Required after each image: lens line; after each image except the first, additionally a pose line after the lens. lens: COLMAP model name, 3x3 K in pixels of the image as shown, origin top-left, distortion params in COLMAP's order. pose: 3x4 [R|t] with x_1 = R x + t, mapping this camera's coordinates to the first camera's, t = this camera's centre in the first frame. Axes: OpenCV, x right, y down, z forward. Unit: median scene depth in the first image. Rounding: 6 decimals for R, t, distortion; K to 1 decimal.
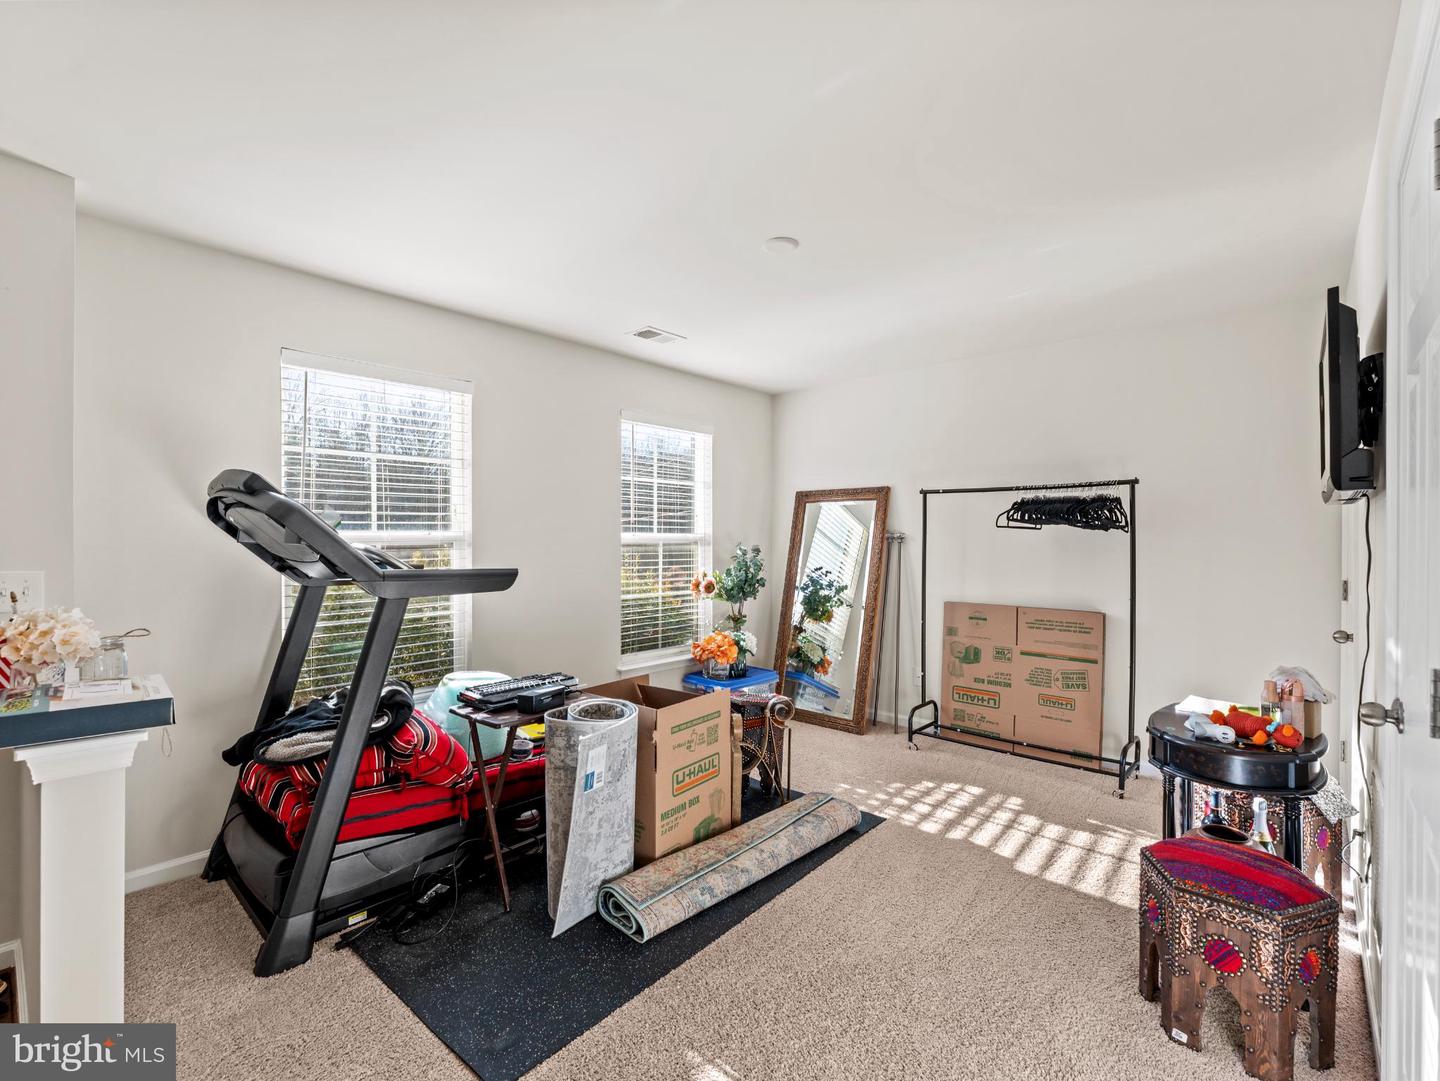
lens RADIAL K [[658.3, 0, 723.2], [0, 658.3, 533.1], [0, 0, 1]] dist [-0.008346, -0.000421]
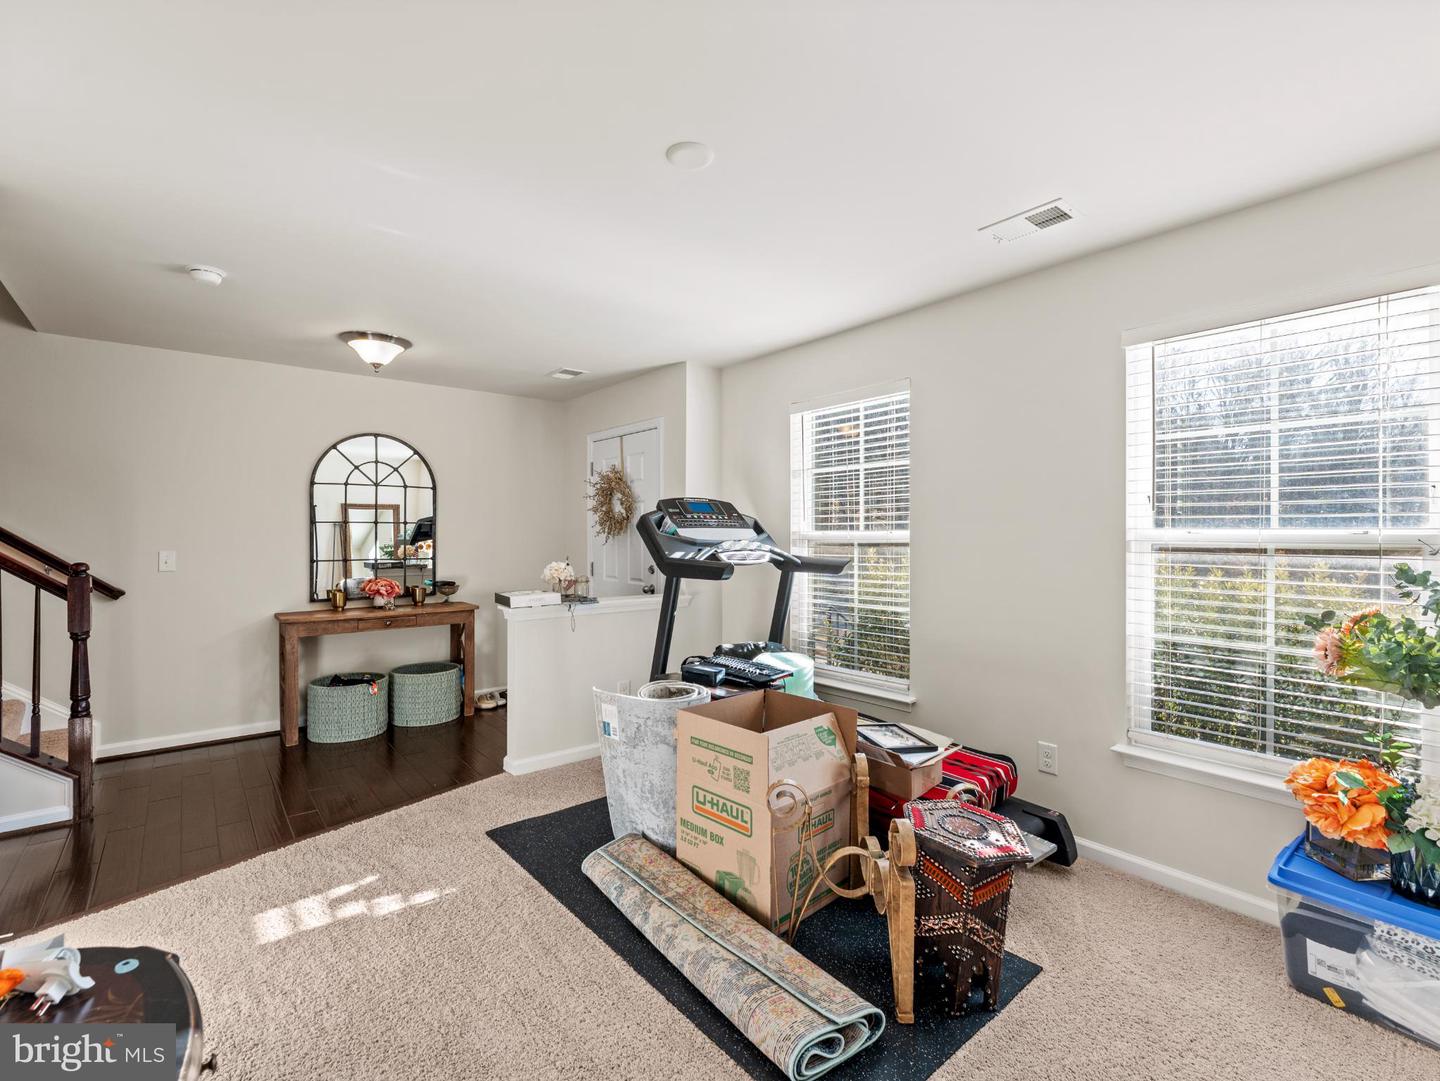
lens RADIAL K [[670.3, 0, 725.3], [0, 670.3, 532.4], [0, 0, 1]] dist [-0.002544, -0.000502]
pose [[-0.161403, -0.002335, -0.986886, 0.728663], [0.006333, 0.999974, -0.003402, 0.003148], [0.986868, -0.006799, -0.161384, 1.010660]]
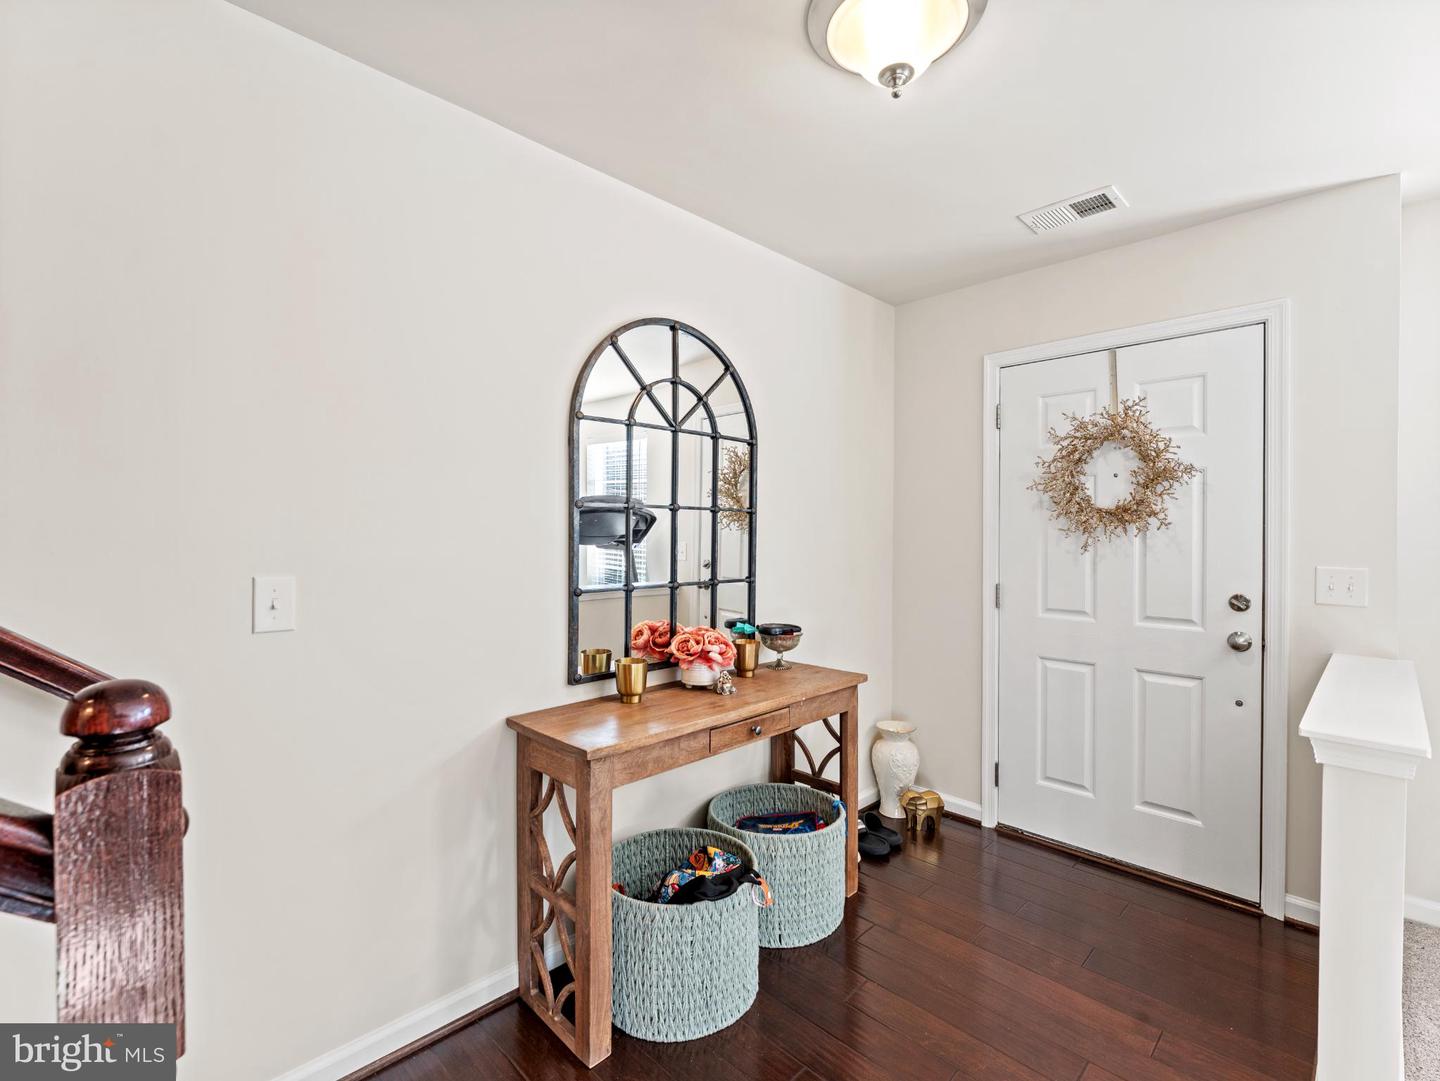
lens RADIAL K [[658.3, 0, 723.2], [0, 658.3, 533.1], [0, 0, 1]] dist [-0.008346, -0.000421]
pose [[-0.069059, -0.009996, -0.997562, 0.647793], [0.009544, 0.999897, -0.010680, 0.003559], [0.997567, -0.010259, -0.068957, 0.897435]]
